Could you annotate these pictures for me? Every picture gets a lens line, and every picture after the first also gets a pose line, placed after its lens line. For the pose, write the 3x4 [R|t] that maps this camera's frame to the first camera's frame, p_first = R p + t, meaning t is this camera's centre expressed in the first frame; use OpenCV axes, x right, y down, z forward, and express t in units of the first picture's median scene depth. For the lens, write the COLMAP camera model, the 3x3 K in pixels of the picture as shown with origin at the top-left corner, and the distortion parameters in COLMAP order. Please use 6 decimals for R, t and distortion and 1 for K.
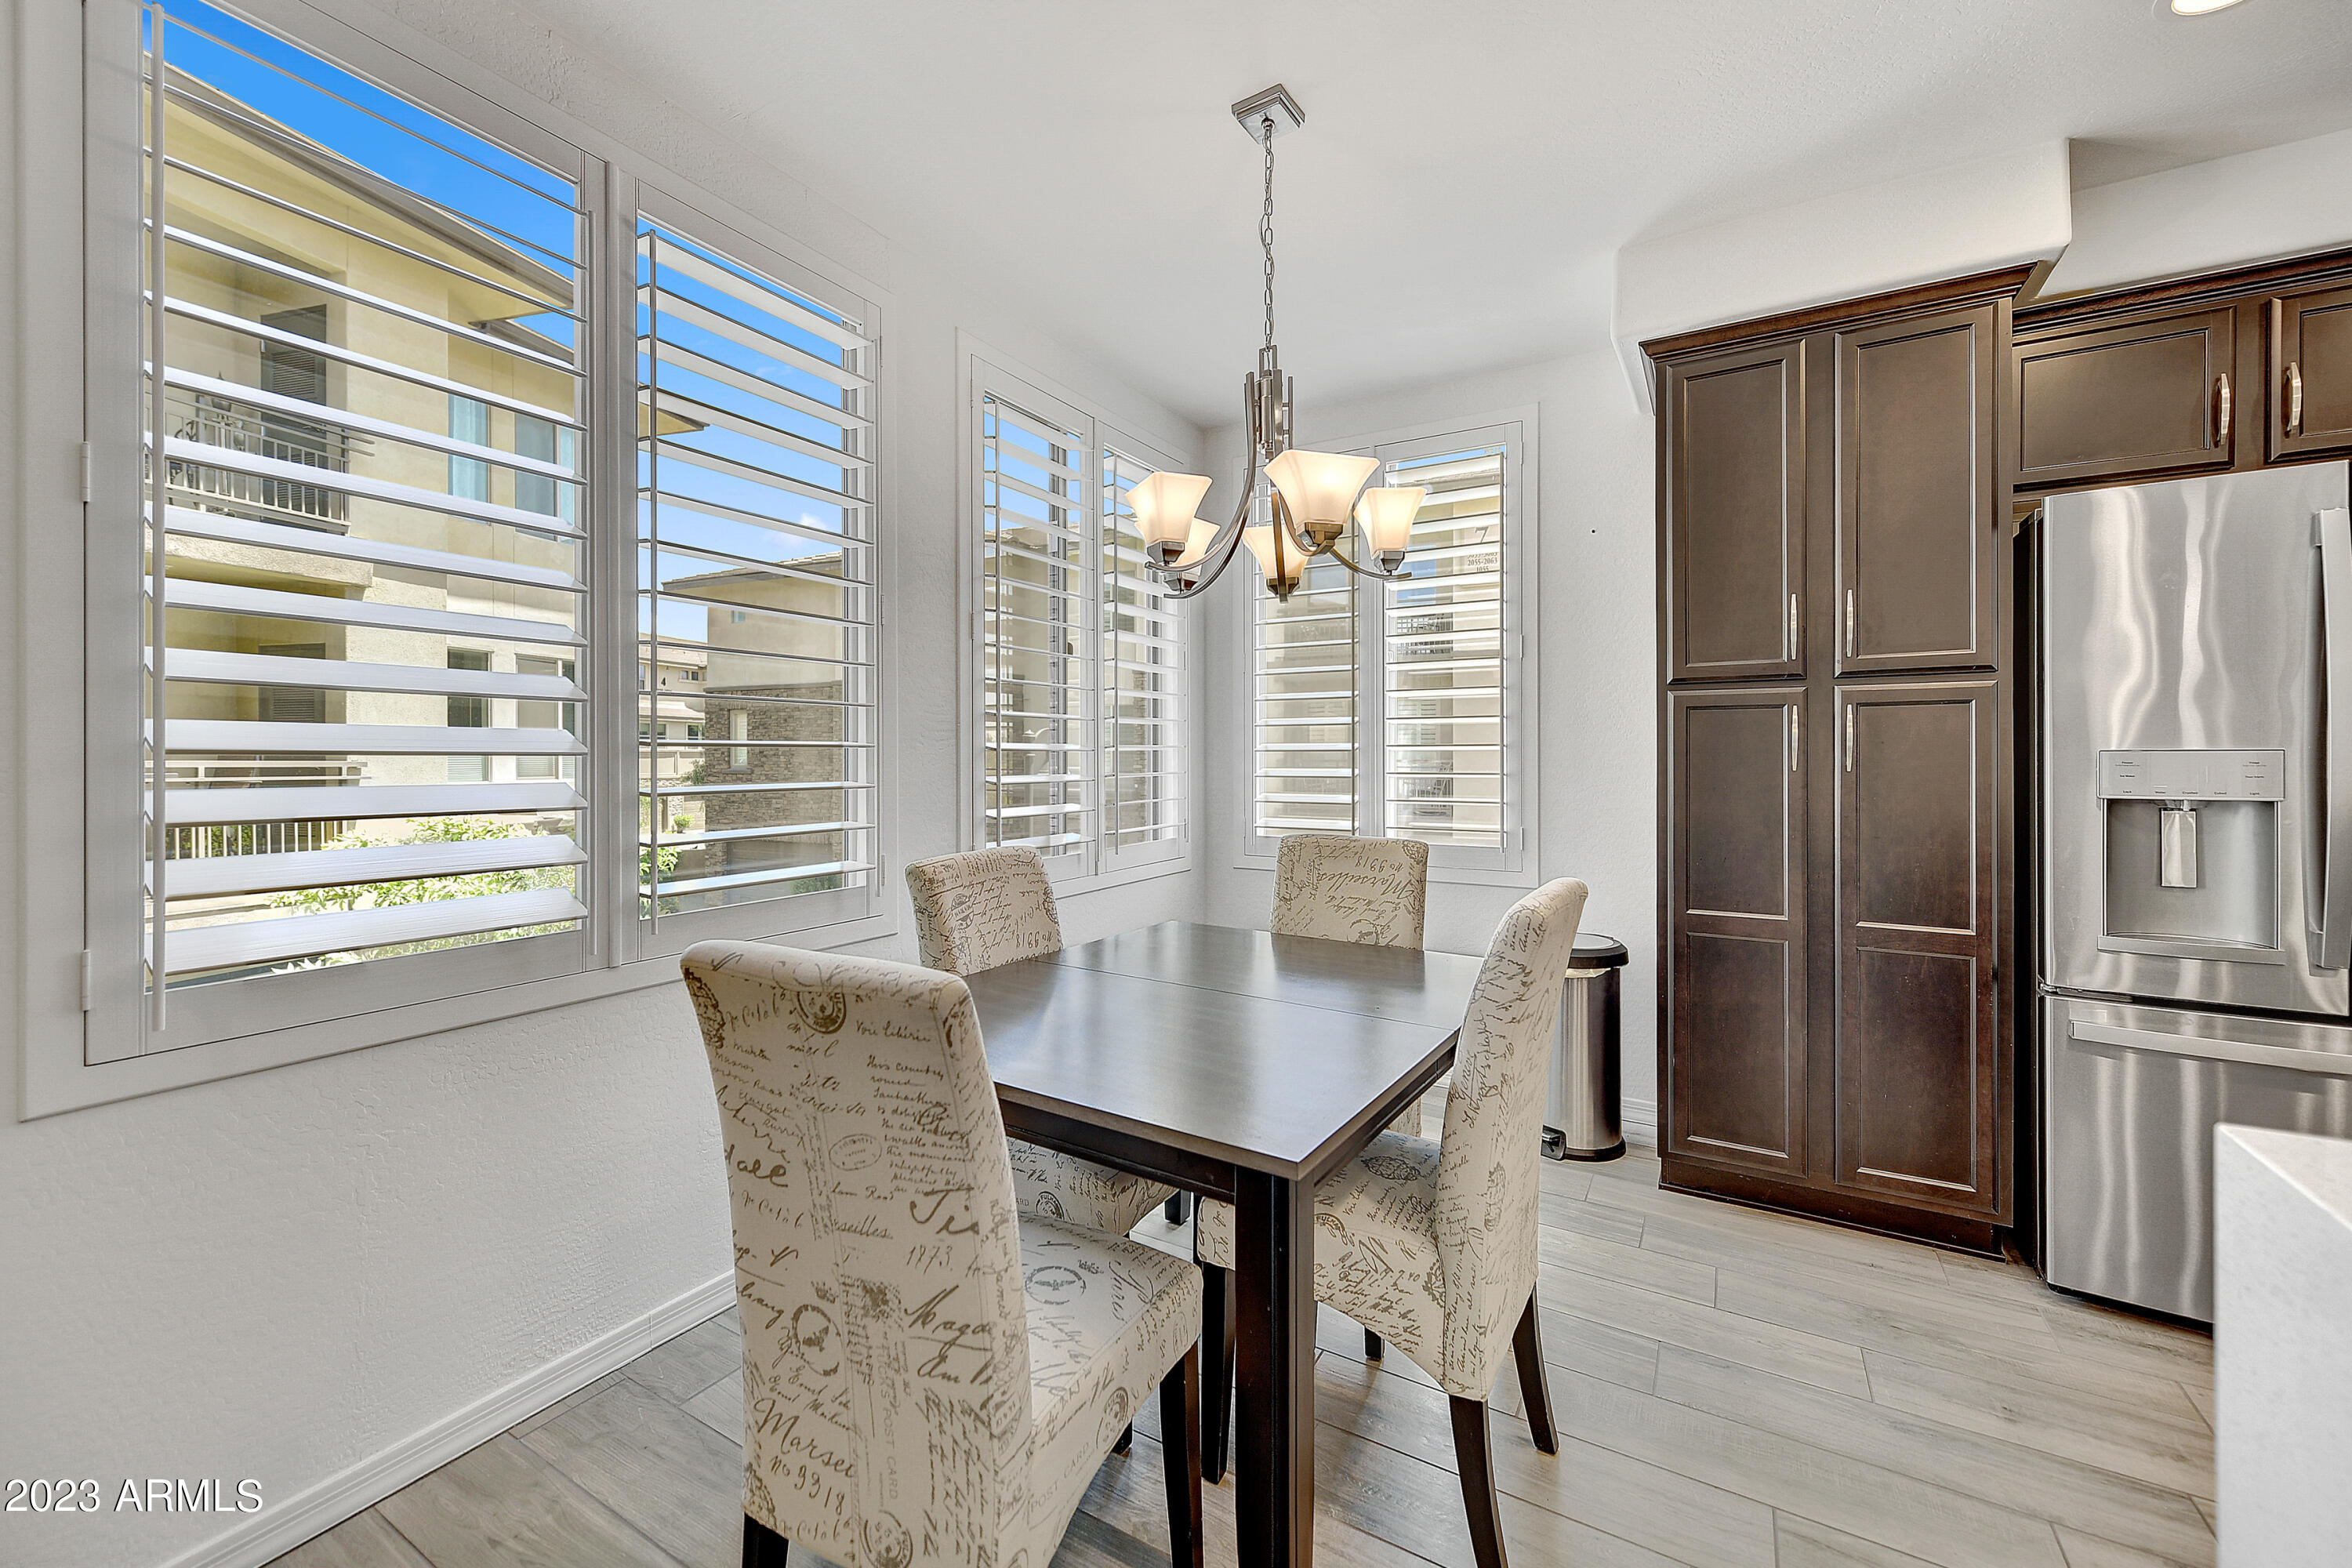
lens RADIAL K [[920.8, 0, 1162.9], [0, 920.8, 757.5], [0, 0, 1]] dist [0.004118, -0.001422]
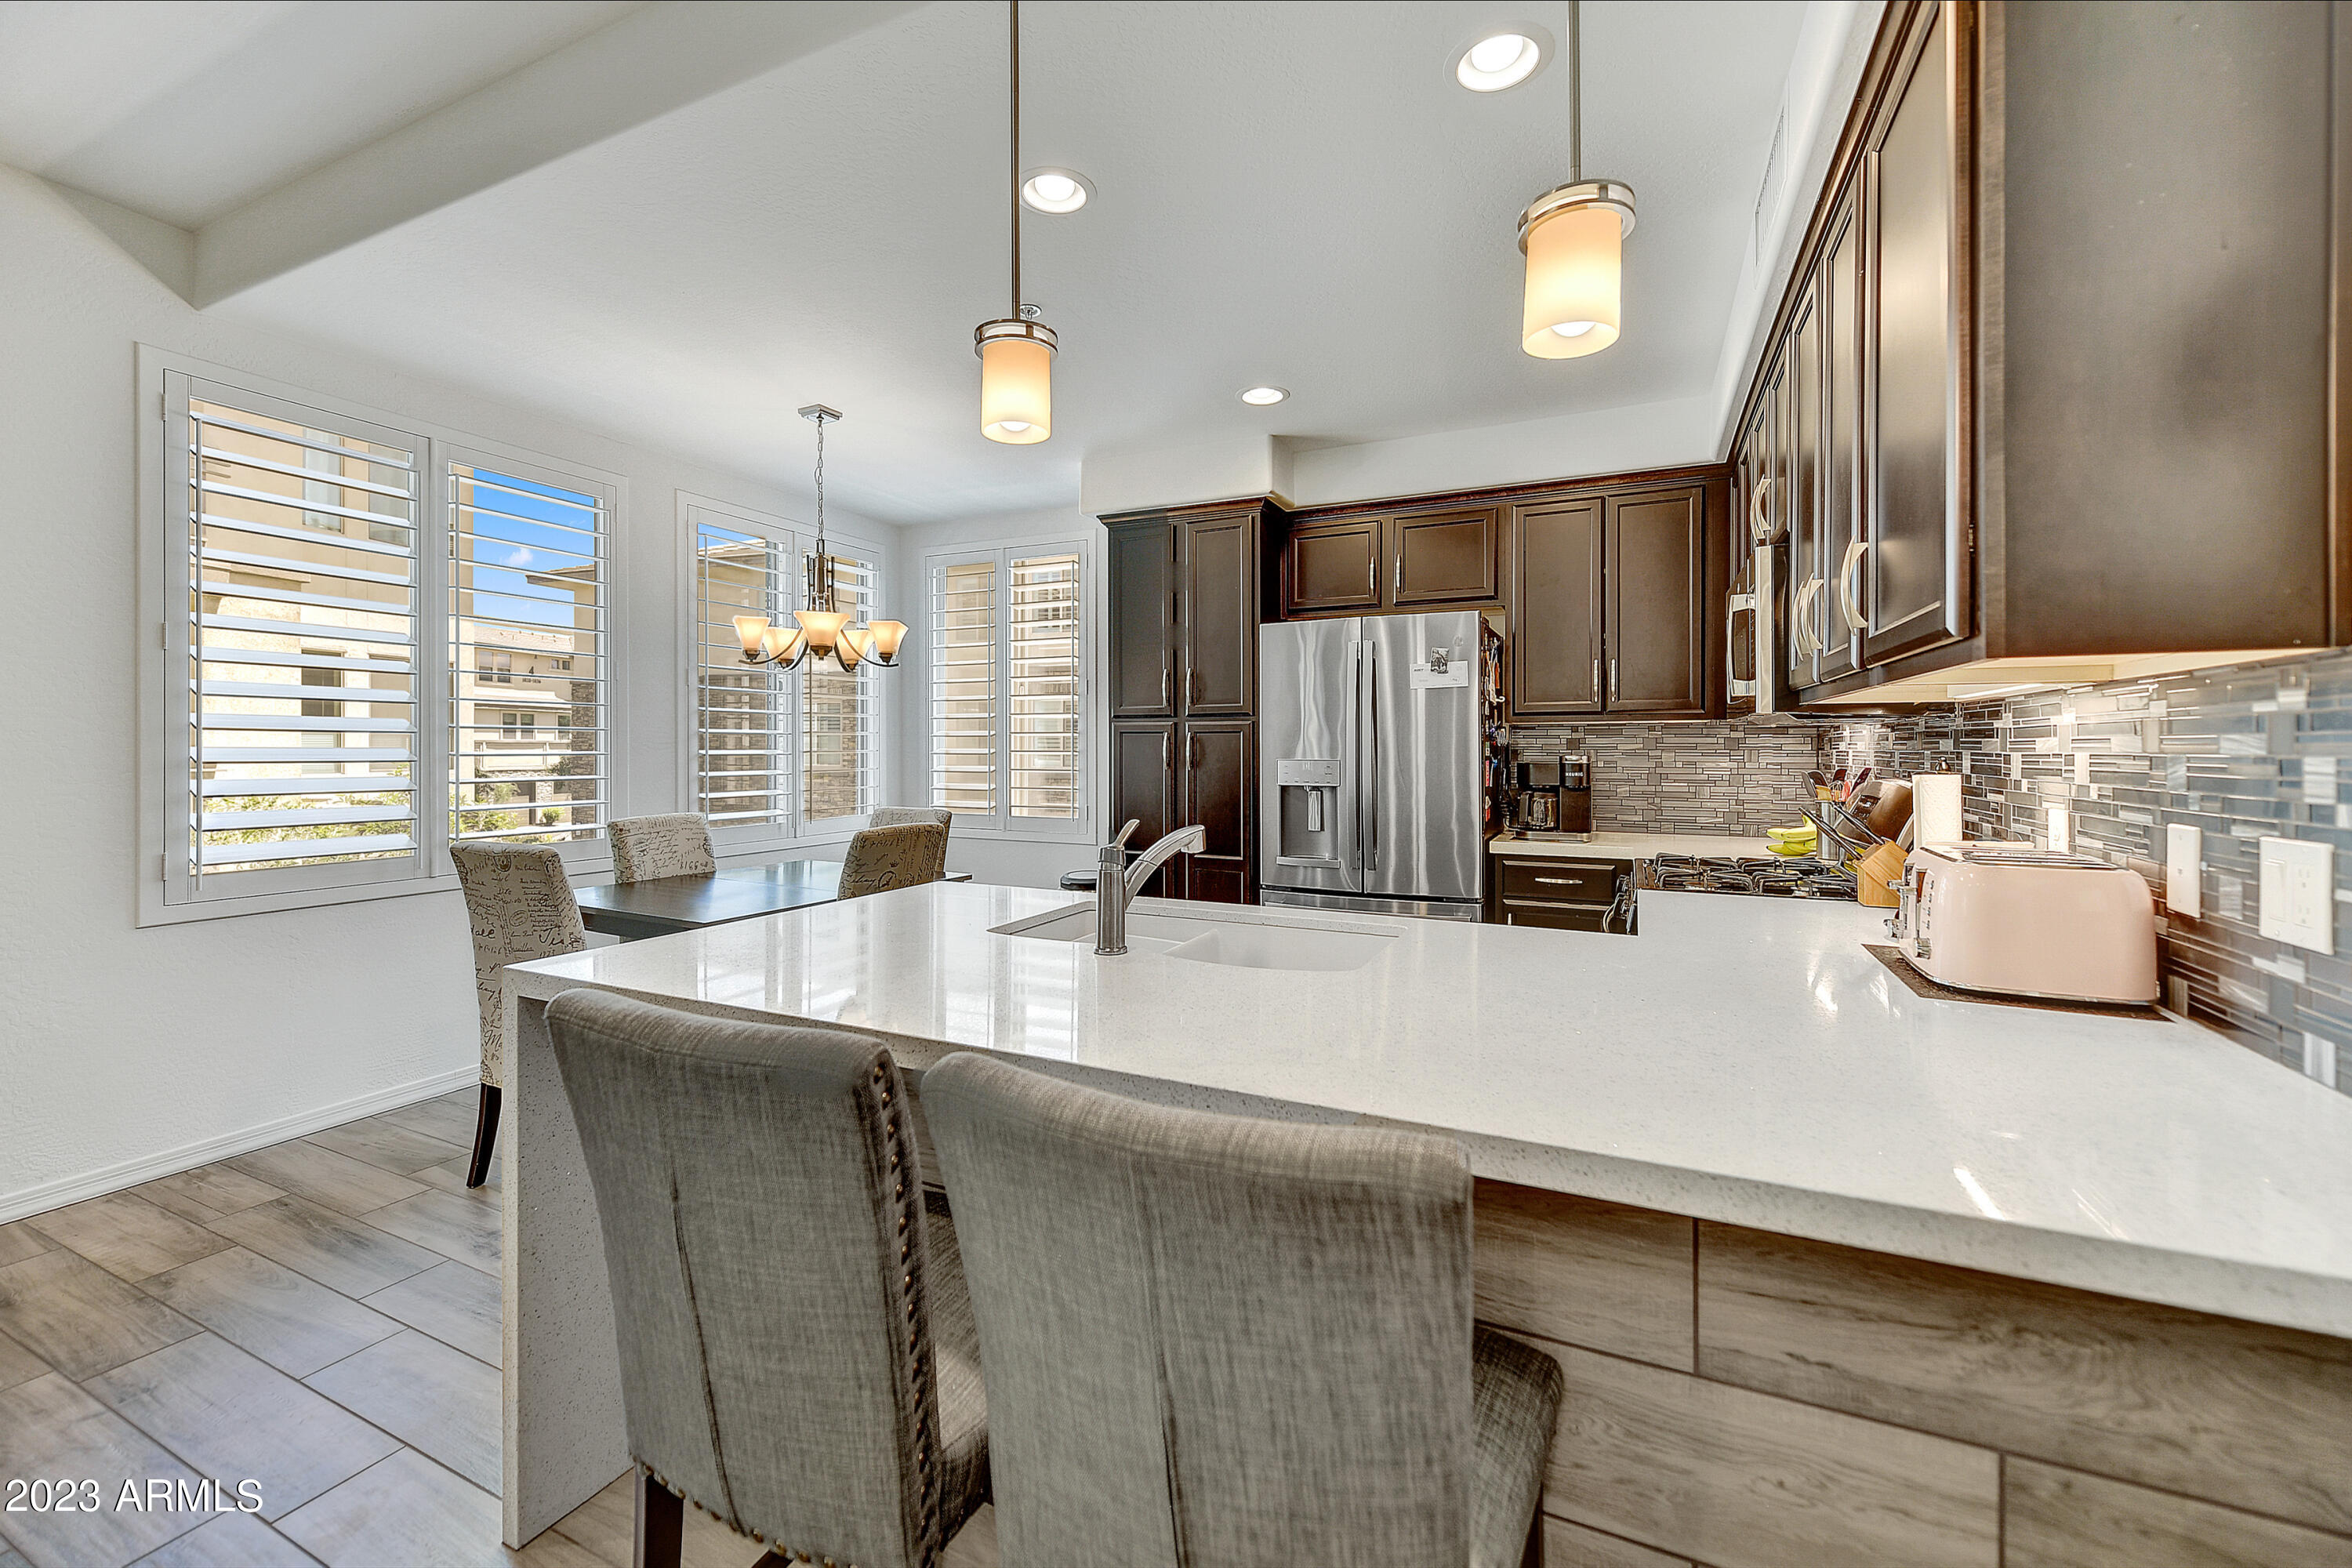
lens RADIAL K [[920.8, 0, 1169.4], [0, 920.8, 752.0], [0, 0, 1]] dist [0.004118, -0.001422]
pose [[0.994563, 0.004124, 0.104055, 0.521534], [-0.004418, 0.999987, 0.002601, -0.024786], [-0.104043, -0.003046, 0.994568, -0.761097]]
